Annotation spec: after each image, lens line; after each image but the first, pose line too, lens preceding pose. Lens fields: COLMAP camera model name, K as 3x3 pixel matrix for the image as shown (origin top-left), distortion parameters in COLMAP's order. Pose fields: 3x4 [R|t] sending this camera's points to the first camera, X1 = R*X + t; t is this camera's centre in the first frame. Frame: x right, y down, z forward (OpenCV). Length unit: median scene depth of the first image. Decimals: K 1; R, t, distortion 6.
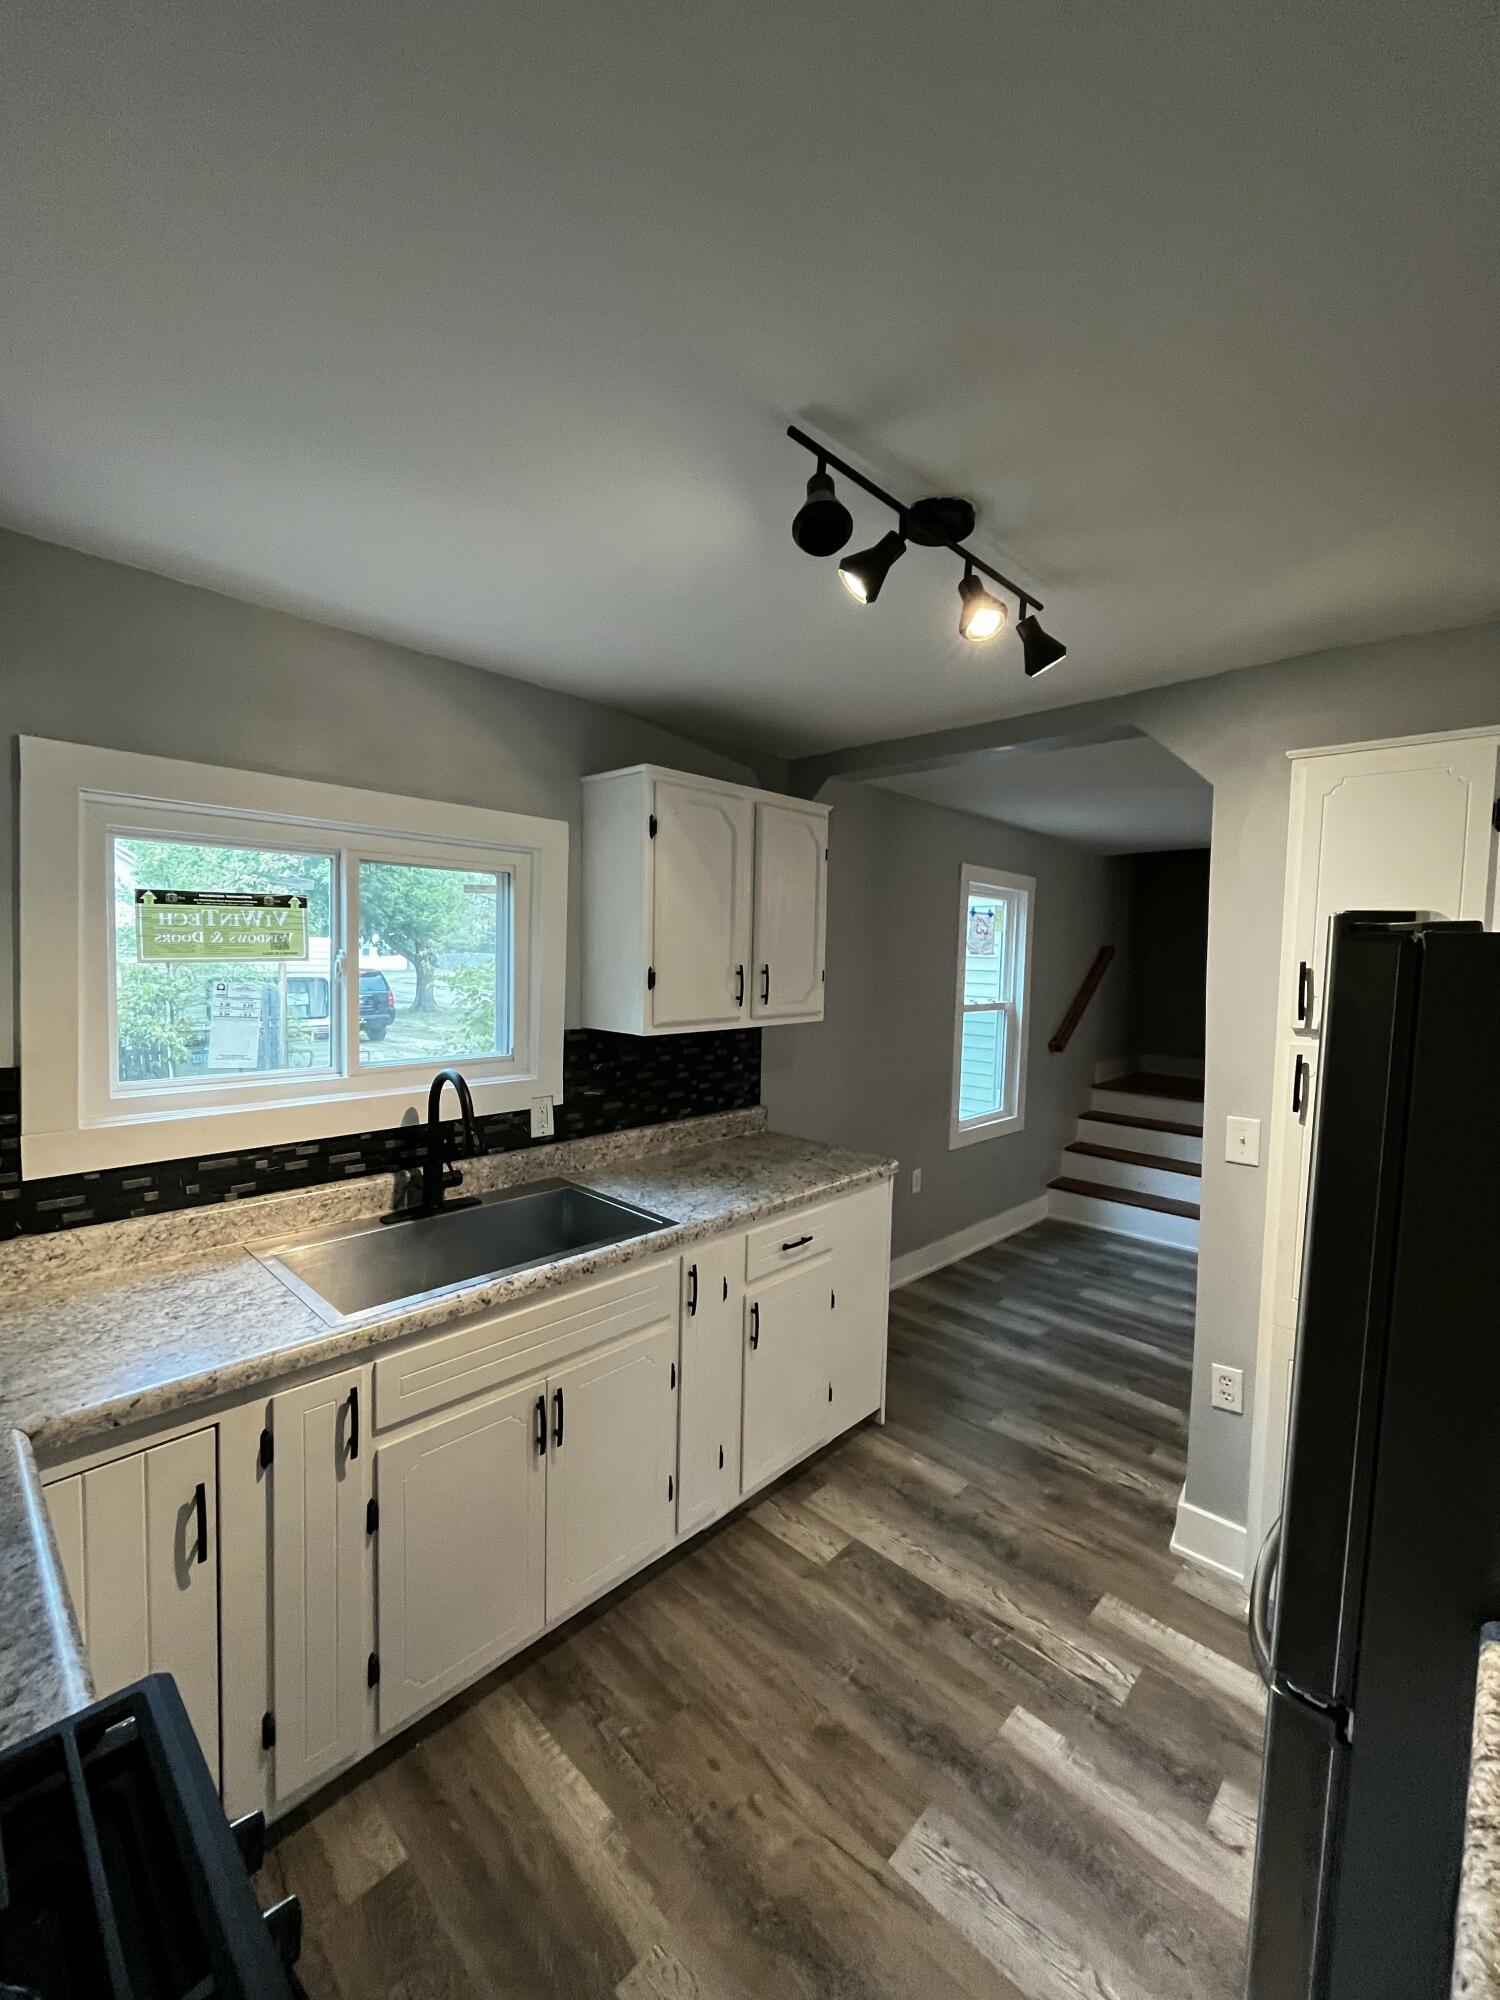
lens RADIAL K [[834.5, 0, 739.8], [0, 834.5, 997.4], [0, 0, 1]] dist [-0.000366, -0.000288]
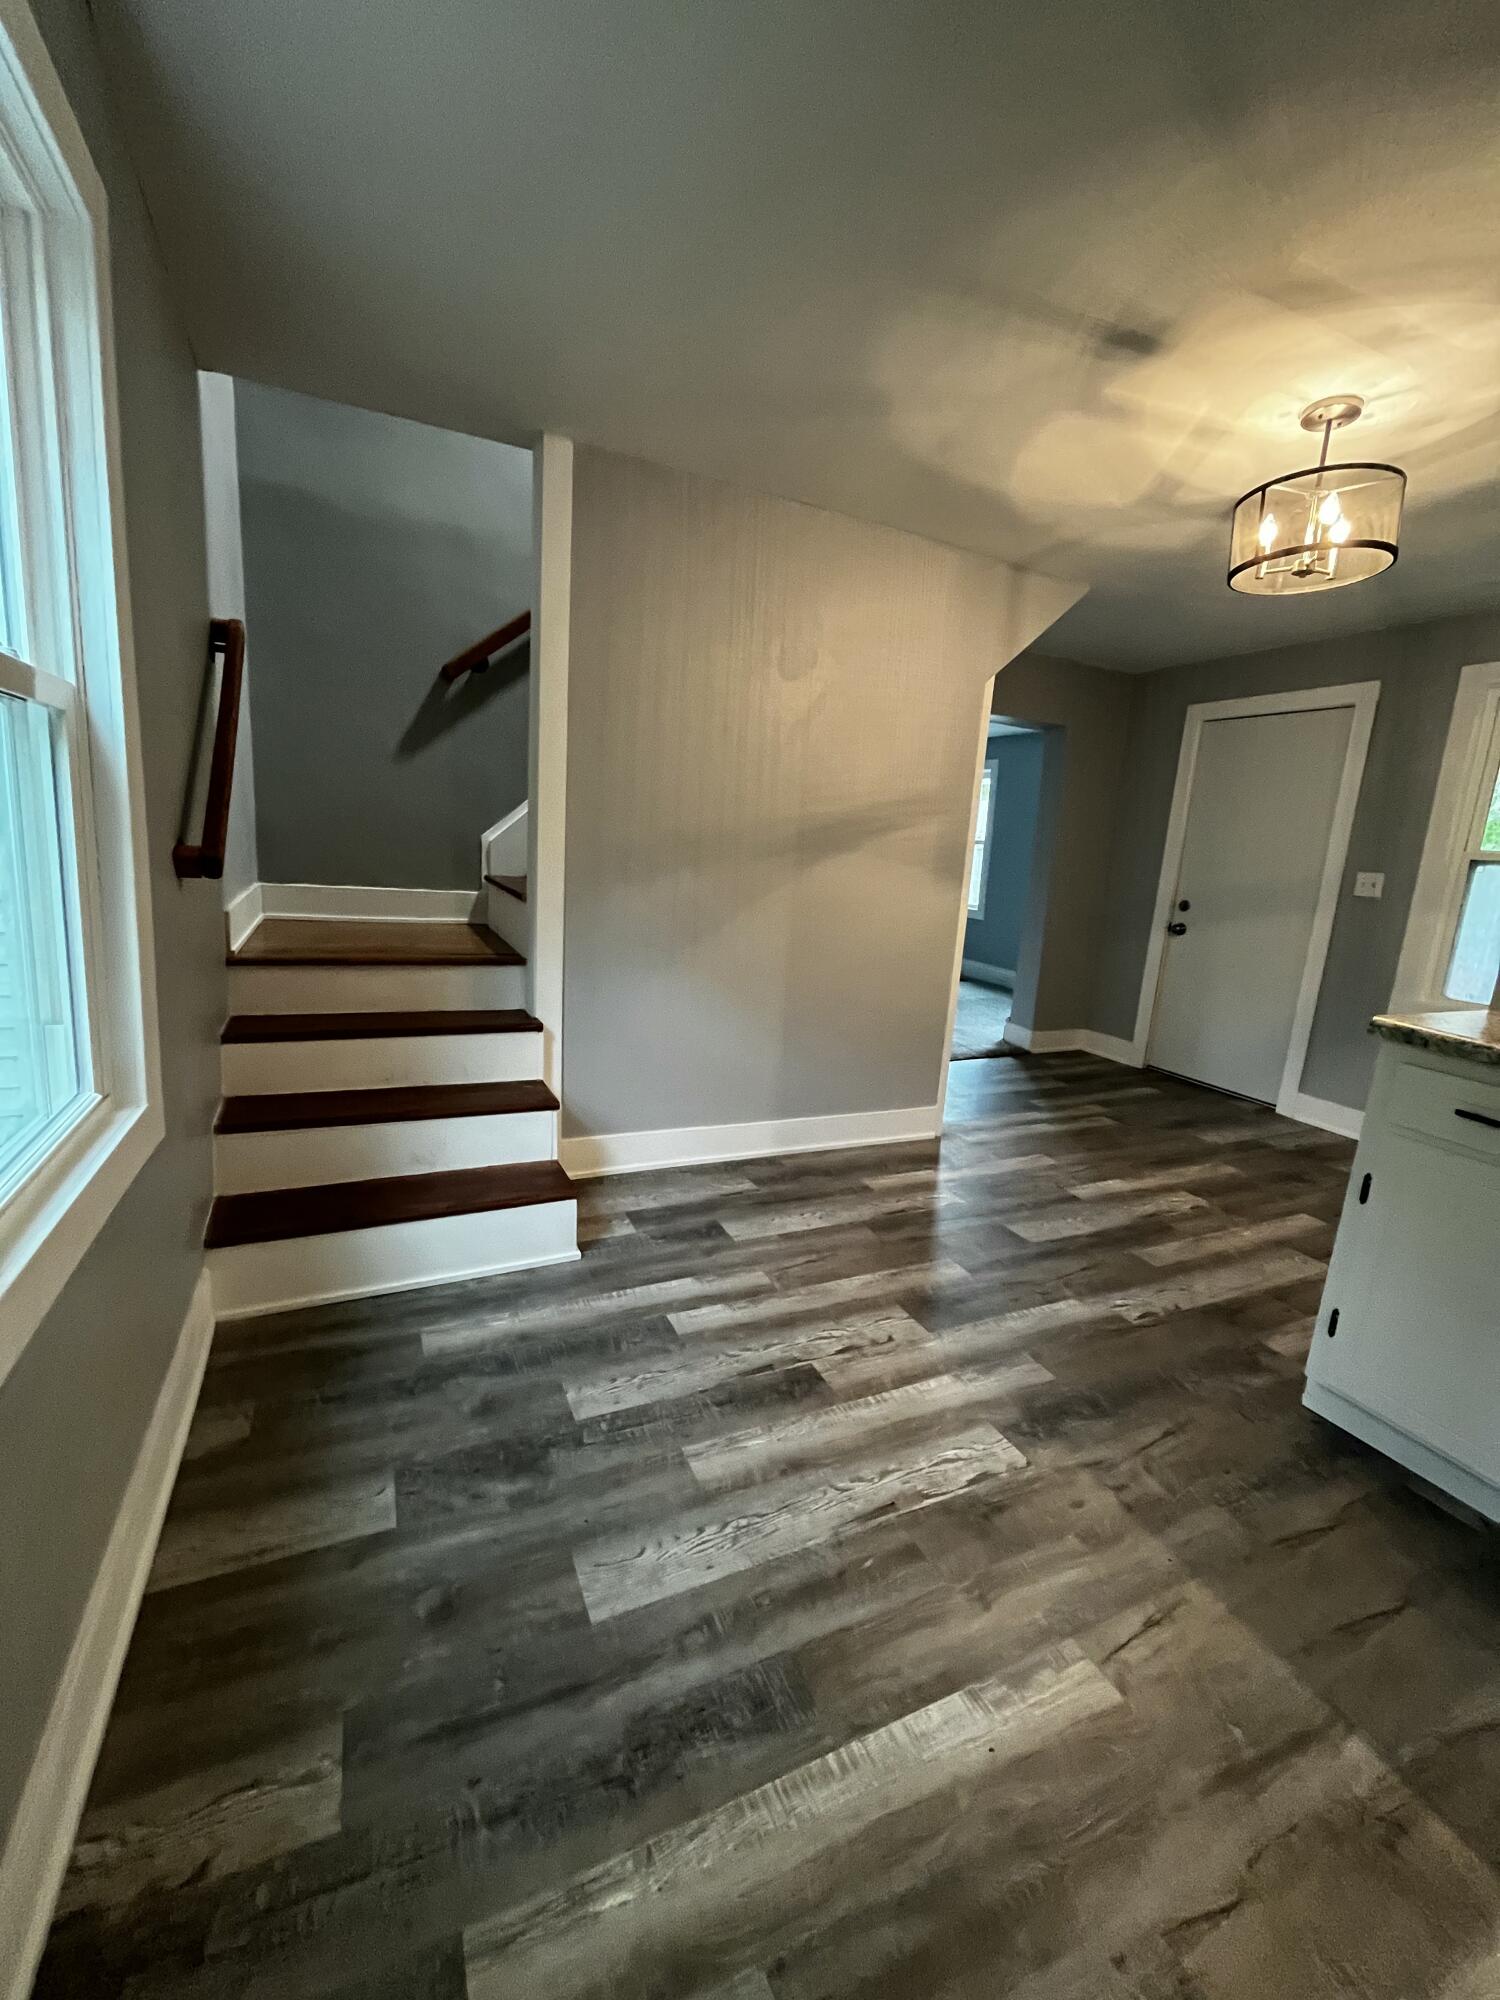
lens RADIAL K [[812.0, 0, 749.0], [0, 812.0, 994.7], [0, 0, 1]] dist [-0.000652, -0.000381]
pose [[0.355485, -0.167984, 0.919463, 0.274306], [-0.009824, 0.982991, 0.183389, 0.092571], [-0.934630, -0.074224, 0.347788, 1.286631]]
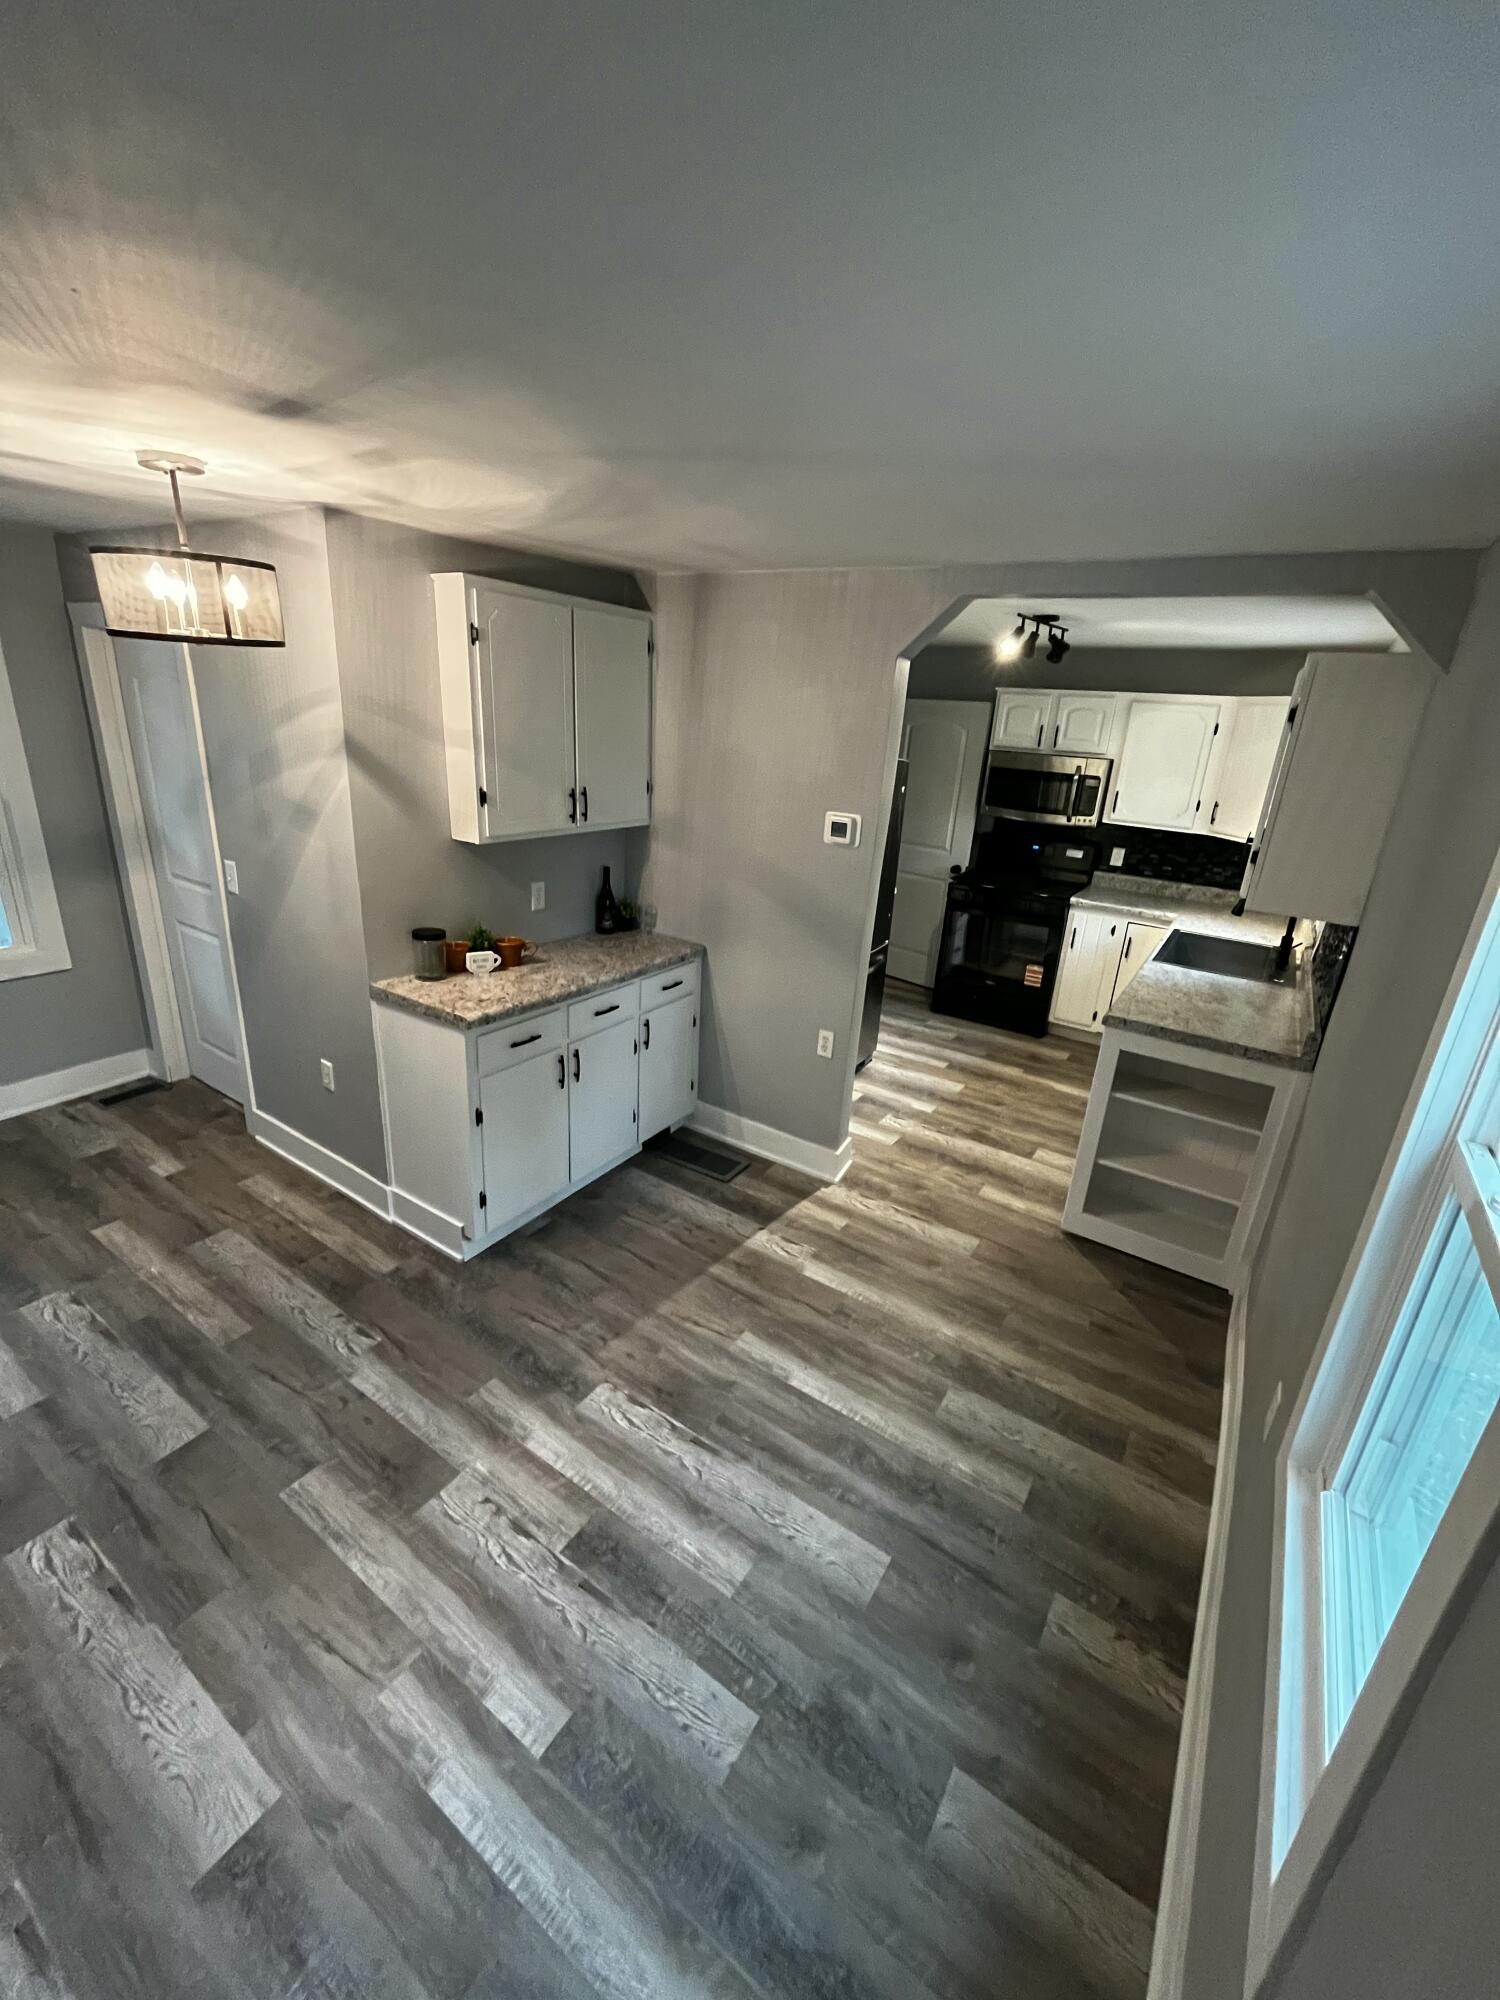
lens RADIAL K [[812.0, 0, 749.0], [0, 812.0, 994.7], [0, 0, 1]] dist [-0.000652, -0.000381]
pose [[-0.979090, -0.015379, -0.202846, 0.889406], [-0.092162, 0.922470, 0.374908, -0.184073], [0.181354, 0.385763, -0.904598, 1.943758]]
